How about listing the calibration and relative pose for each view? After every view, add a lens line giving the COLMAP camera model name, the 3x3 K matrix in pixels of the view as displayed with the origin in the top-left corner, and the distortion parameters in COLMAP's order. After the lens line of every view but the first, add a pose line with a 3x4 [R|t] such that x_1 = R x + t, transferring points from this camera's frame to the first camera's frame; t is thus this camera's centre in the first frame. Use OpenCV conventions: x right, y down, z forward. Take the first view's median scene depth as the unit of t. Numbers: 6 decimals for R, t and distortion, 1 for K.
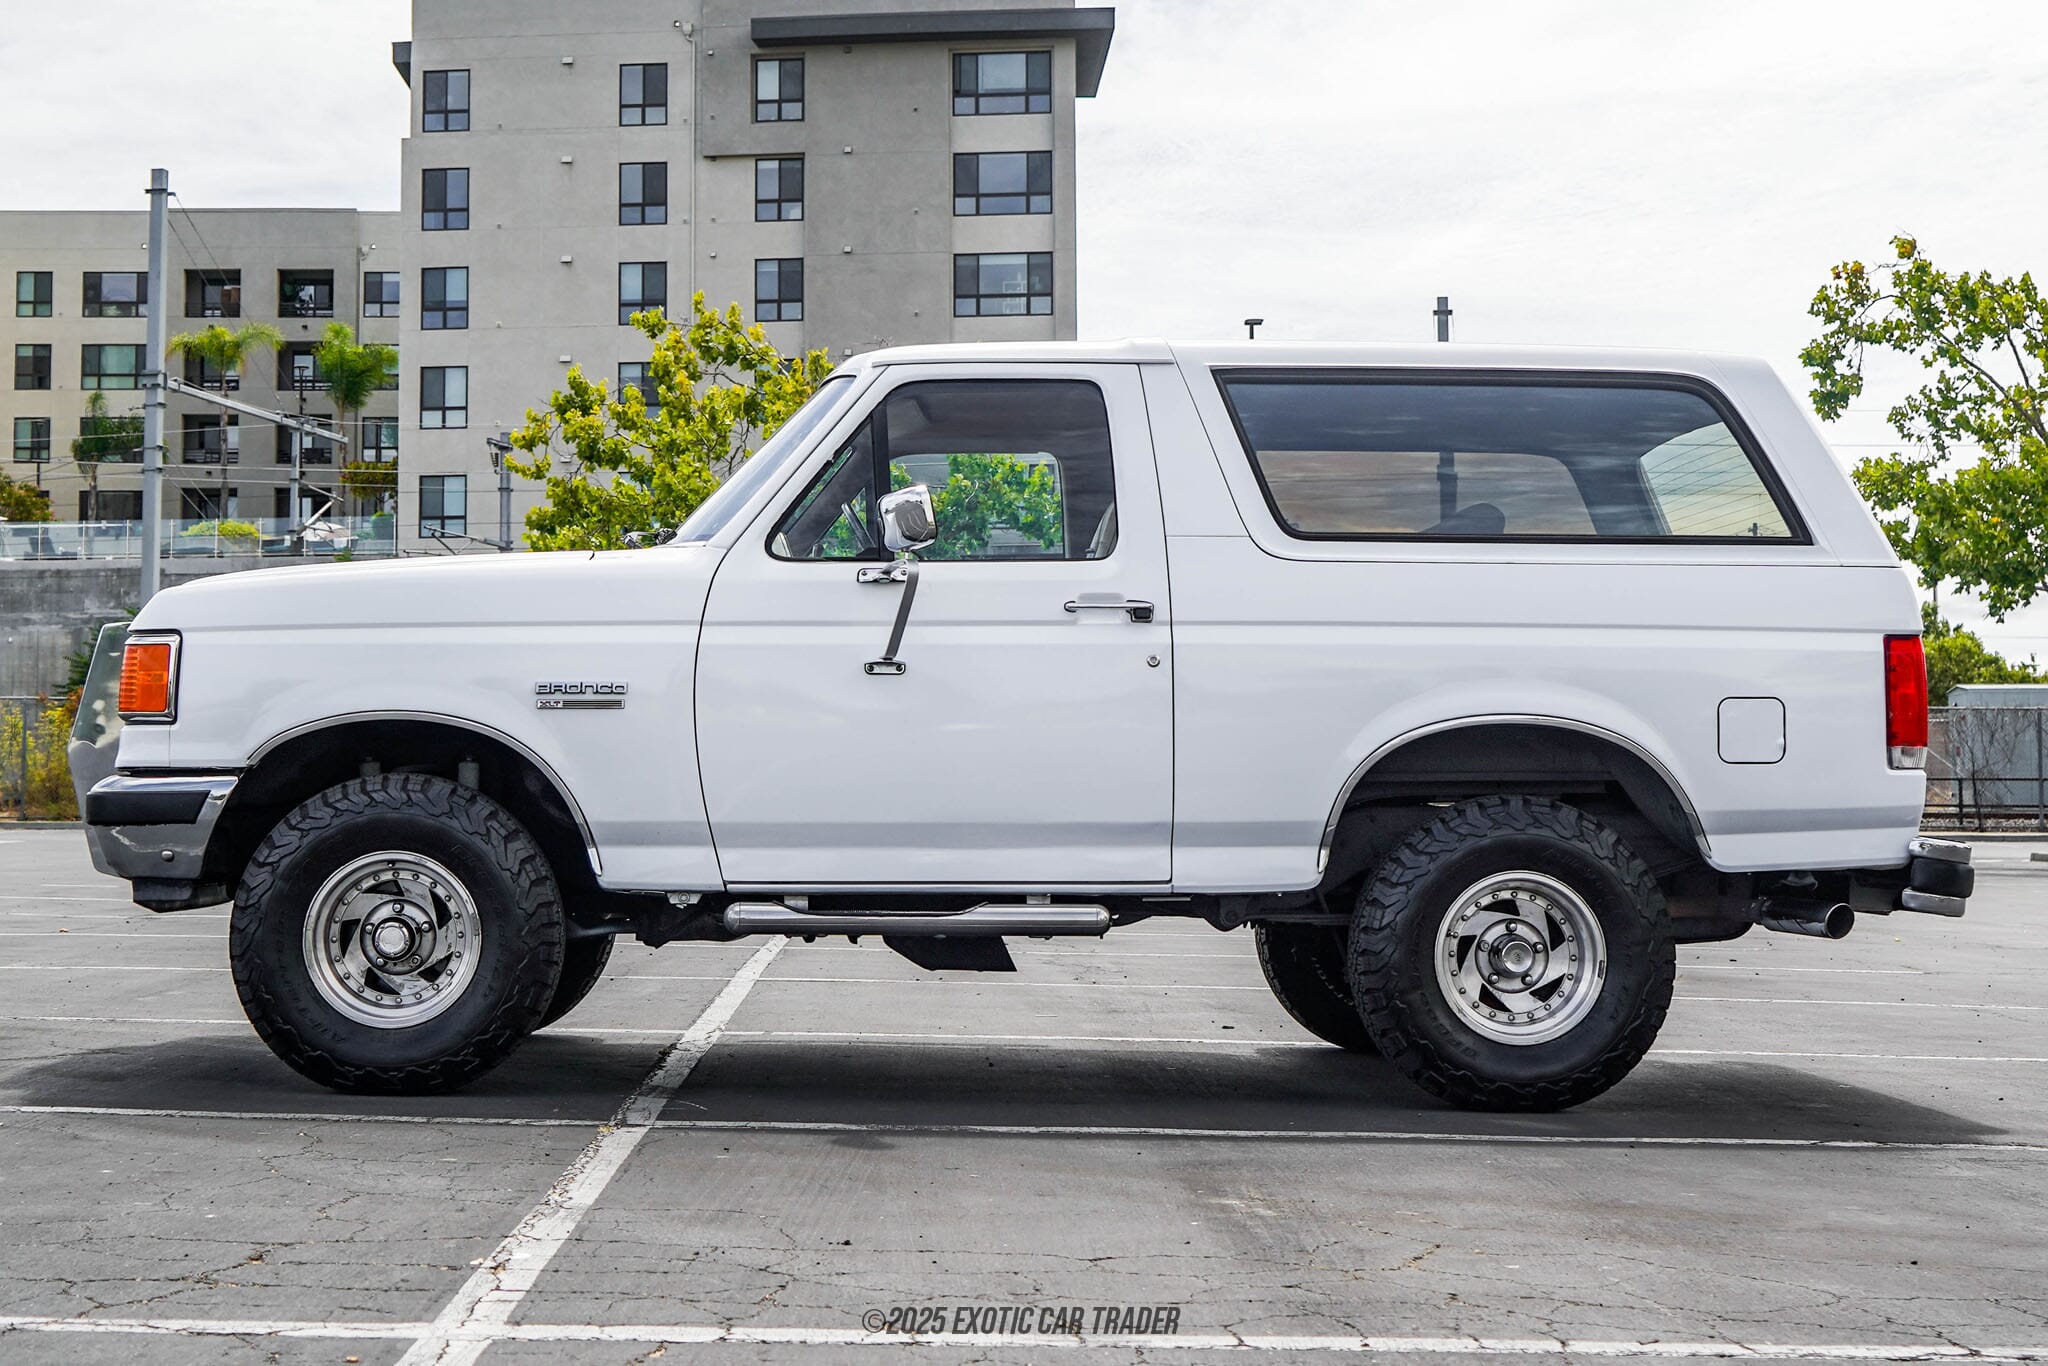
lens RADIAL K [[2371.9, 0, 1024.0], [0, 2371.9, 683.0], [0, 0, 1]] dist [-0.003057, 0.013278]
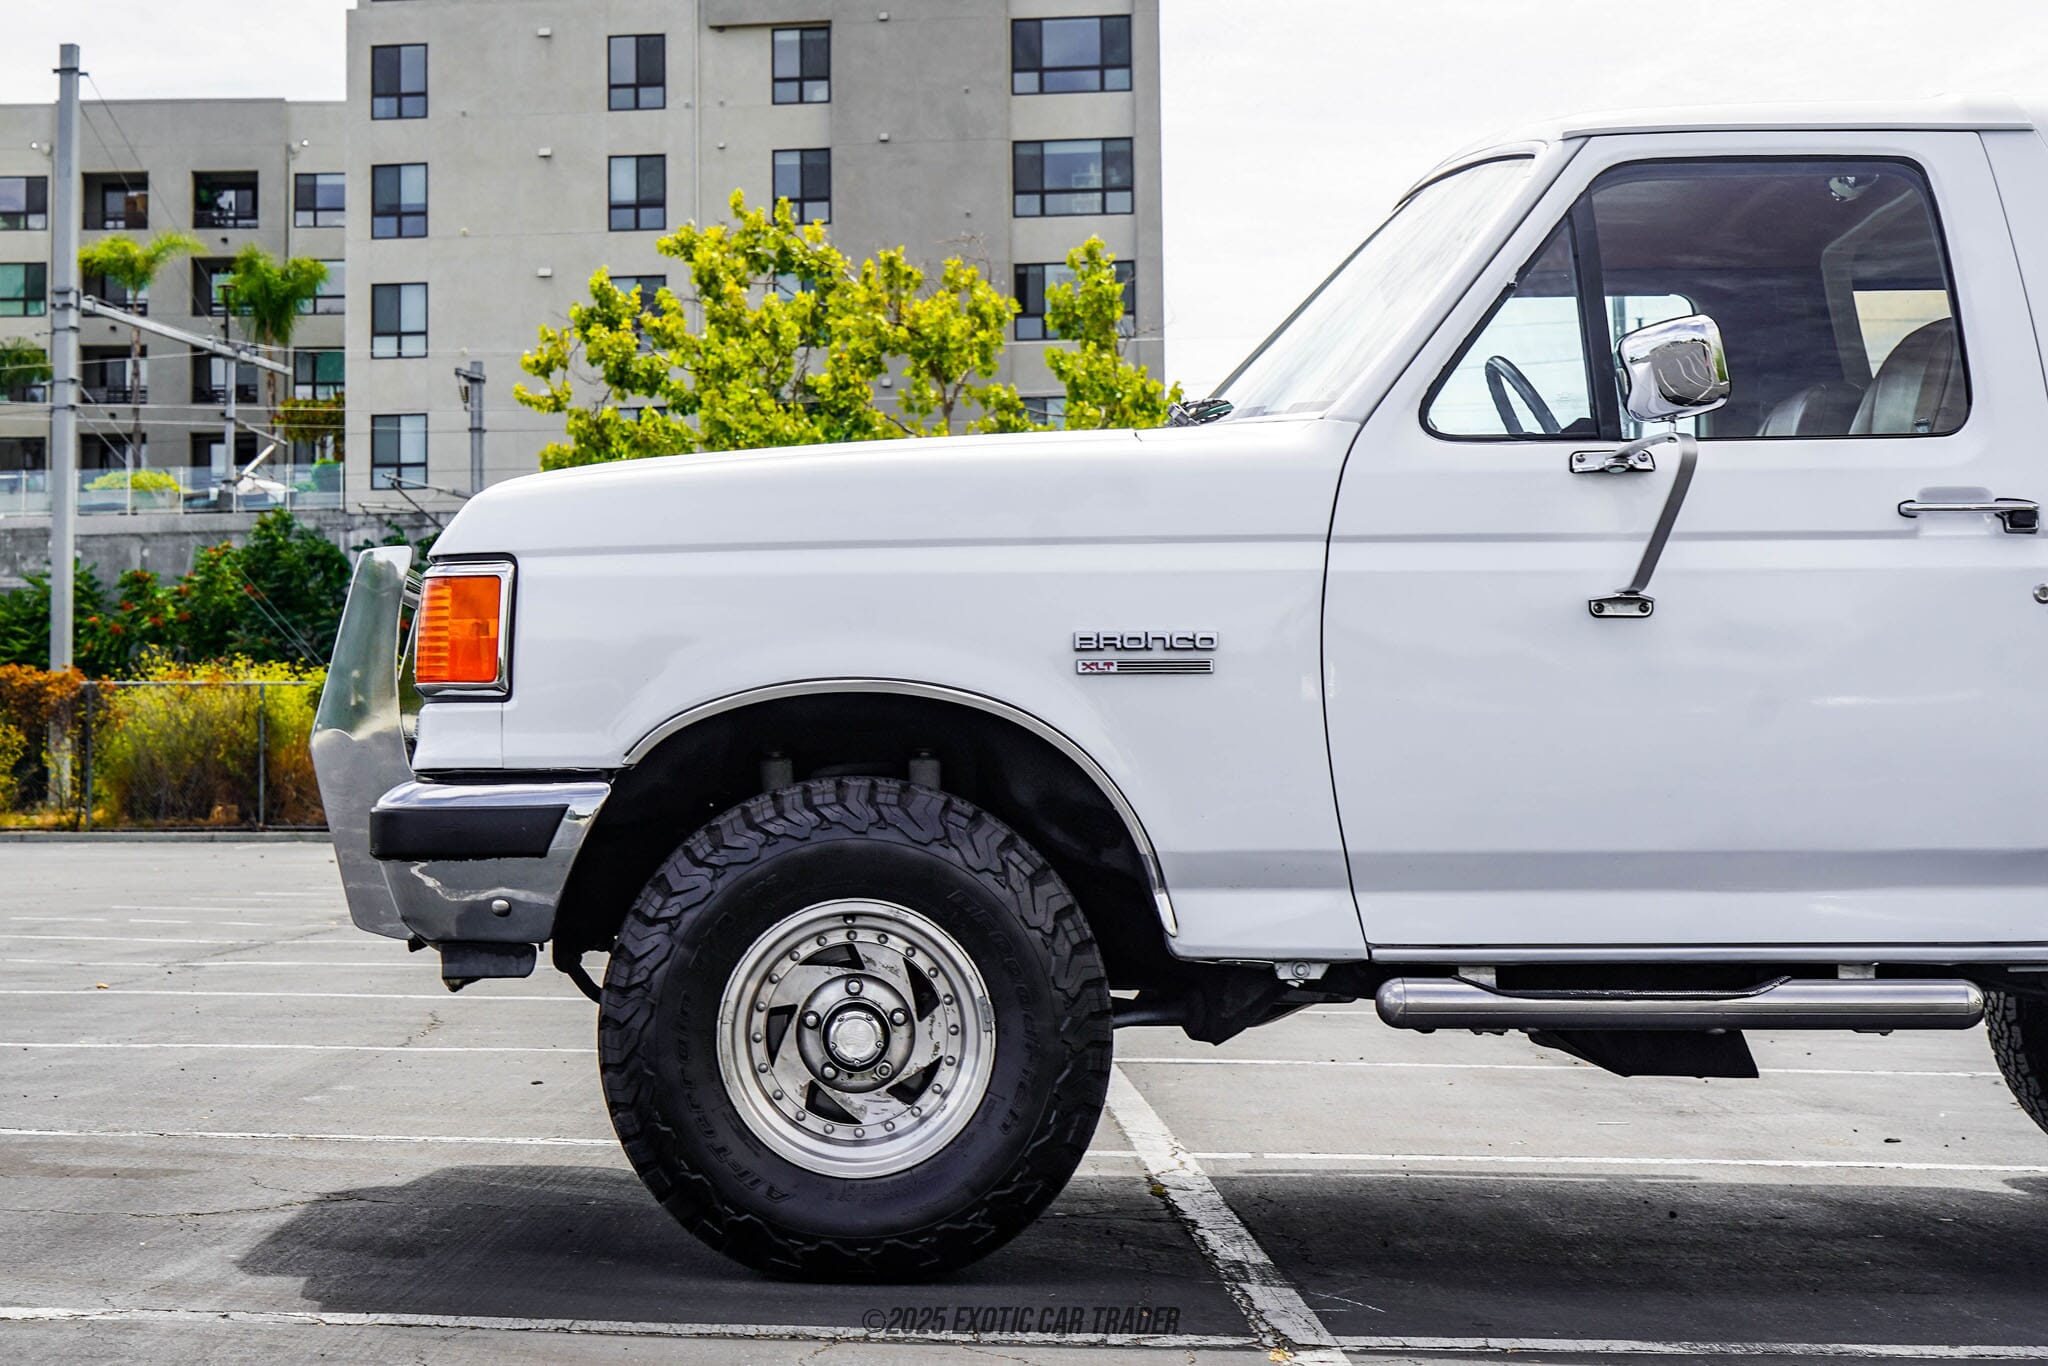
lens RADIAL K [[2877.0, 0, 1024.0], [0, 2877.0, 683.0], [0, 0, 1]] dist [-0.005868, -0.042888]
pose [[0.999610, -0.004850, -0.027505, -0.197625], [0.005060, 0.999958, 0.007585, 0.007224], [0.027467, -0.007721, 0.999593, 0.228677]]
